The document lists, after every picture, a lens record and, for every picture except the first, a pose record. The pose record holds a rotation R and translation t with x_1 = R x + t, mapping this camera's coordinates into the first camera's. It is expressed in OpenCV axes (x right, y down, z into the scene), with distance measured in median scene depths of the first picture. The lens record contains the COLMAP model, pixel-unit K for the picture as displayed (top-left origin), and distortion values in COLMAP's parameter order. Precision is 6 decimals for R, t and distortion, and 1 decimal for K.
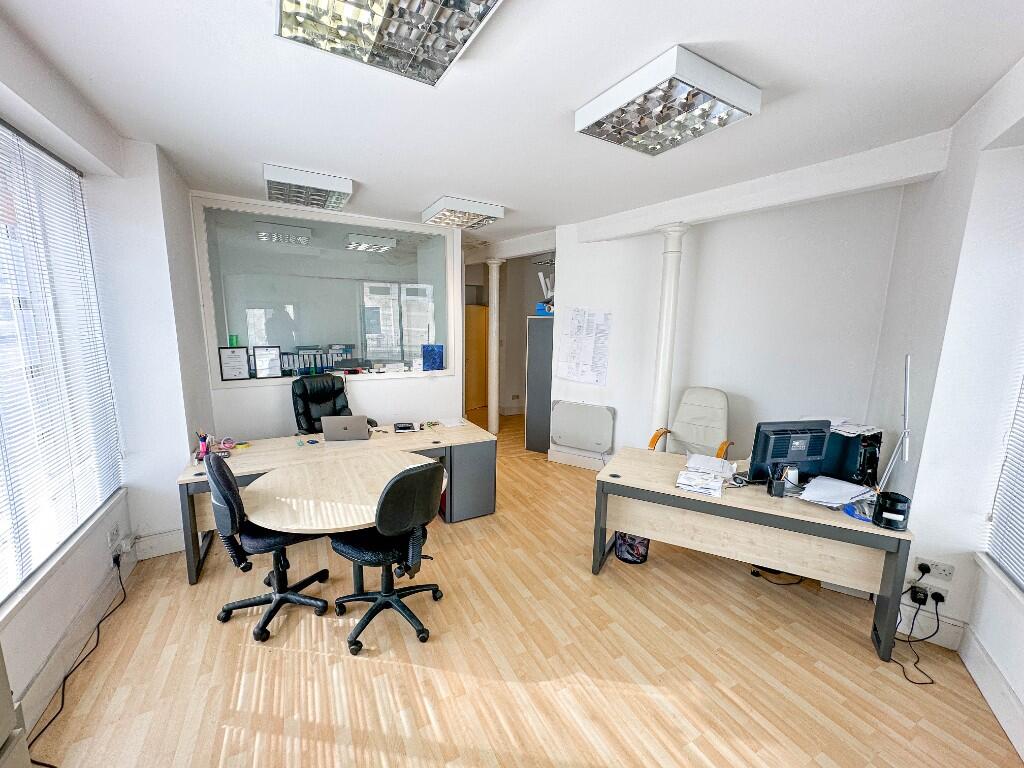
lens RADIAL K [[411.7, 0, 512.0], [0, 411.7, 384.0], [0, 0, 1]] dist [-0.000382, -0.000102]
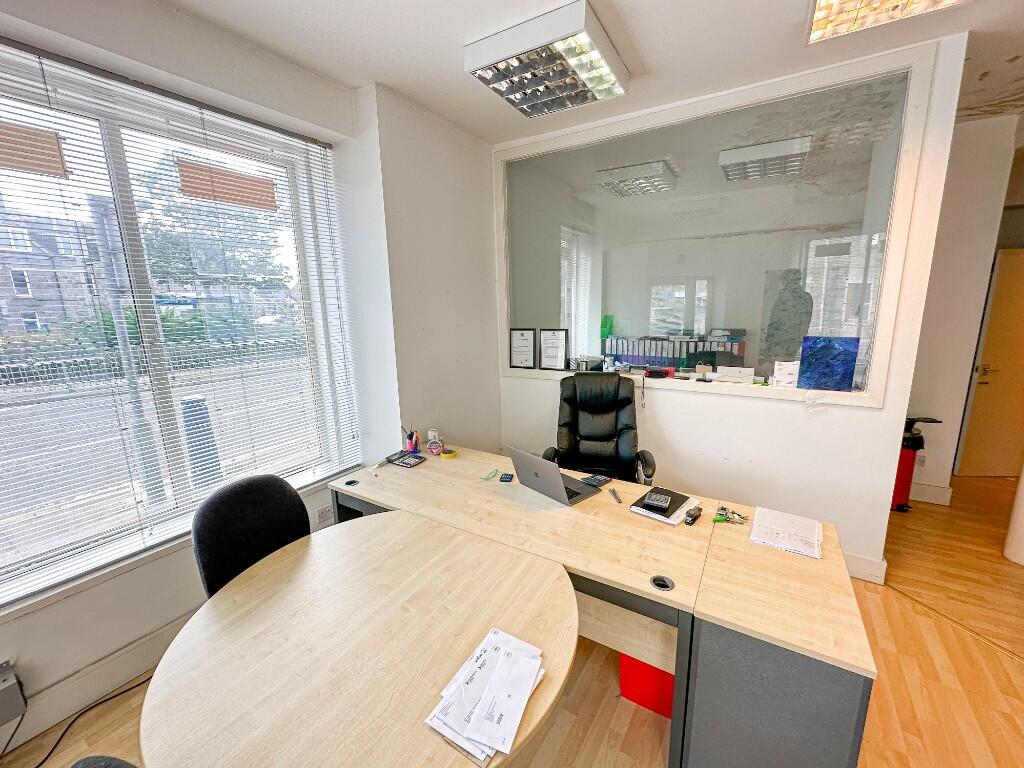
lens RADIAL K [[411.7, 0, 512.0], [0, 411.7, 384.0], [0, 0, 1]] dist [-0.000382, -0.000102]
pose [[0.496432, 0.144567, -0.855953, 0.047592], [-0.108470, 0.988638, 0.104067, -0.061110], [0.861272, 0.041183, 0.506473, 0.537854]]
